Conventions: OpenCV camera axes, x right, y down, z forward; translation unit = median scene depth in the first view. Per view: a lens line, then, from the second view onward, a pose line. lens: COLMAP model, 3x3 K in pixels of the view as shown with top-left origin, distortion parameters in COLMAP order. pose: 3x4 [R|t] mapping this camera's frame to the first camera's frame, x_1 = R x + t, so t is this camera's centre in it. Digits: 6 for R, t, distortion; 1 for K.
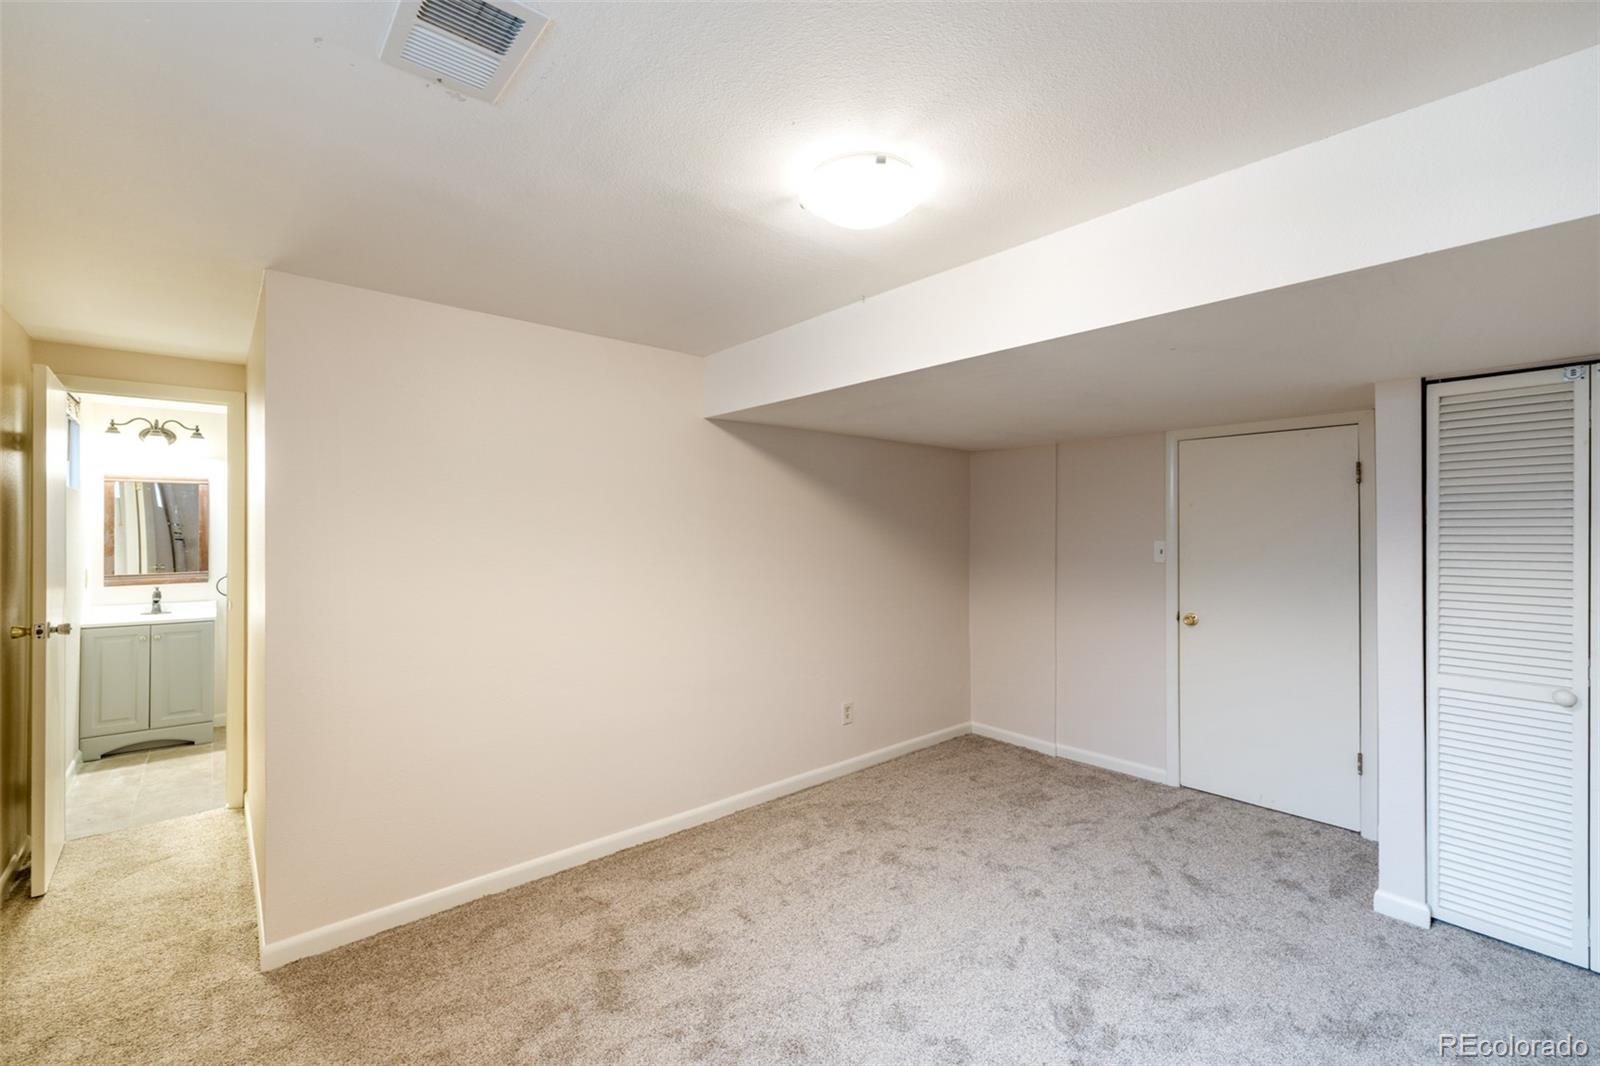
lens RADIAL K [[675.0, 0, 802.2], [0, 675.0, 527.5], [0, 0, 1]] dist [0.000412, 0.000045]
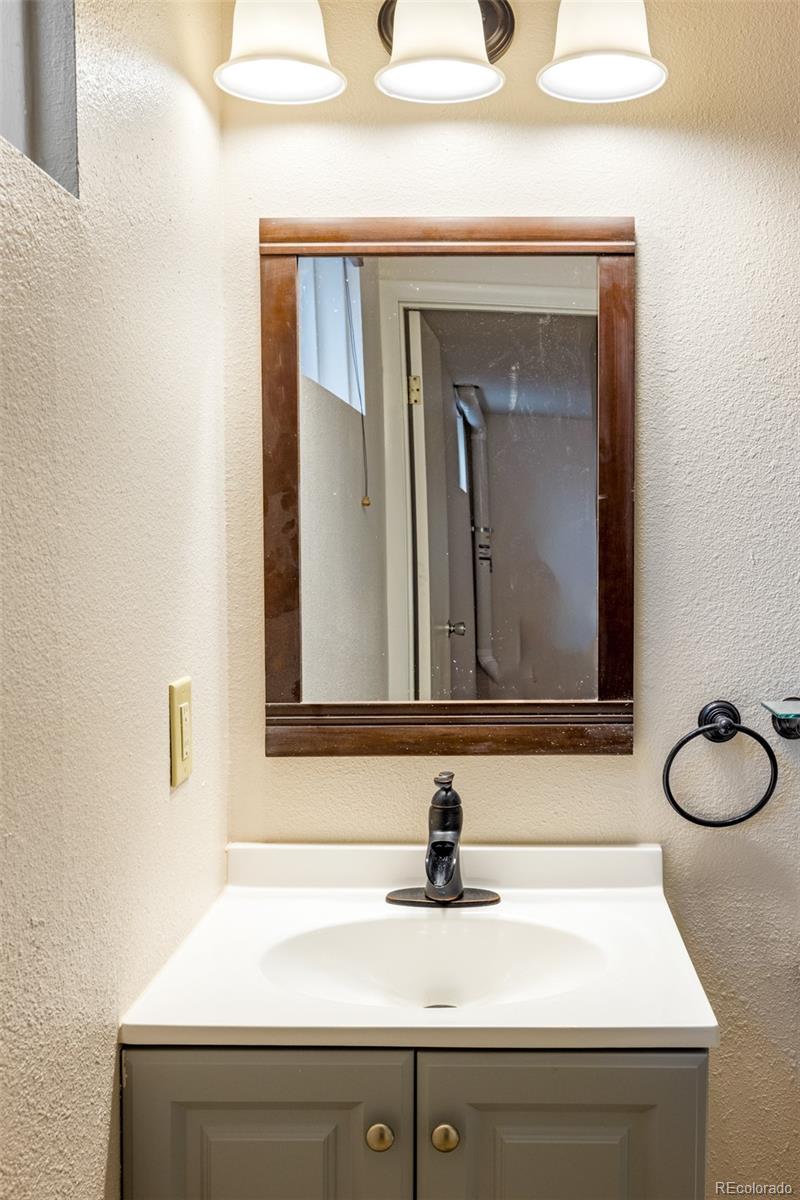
lens RADIAL K [[1031.0, 0, 400.3], [0, 1031.0, 599.3], [0, 0, 1]] dist [0.001638, 0.000409]
pose [[0.681860, 0.033931, -0.730695, -0.741095], [0.003733, 0.998749, 0.049863, 0.021119], [0.731473, -0.036727, 0.680880, 0.781845]]
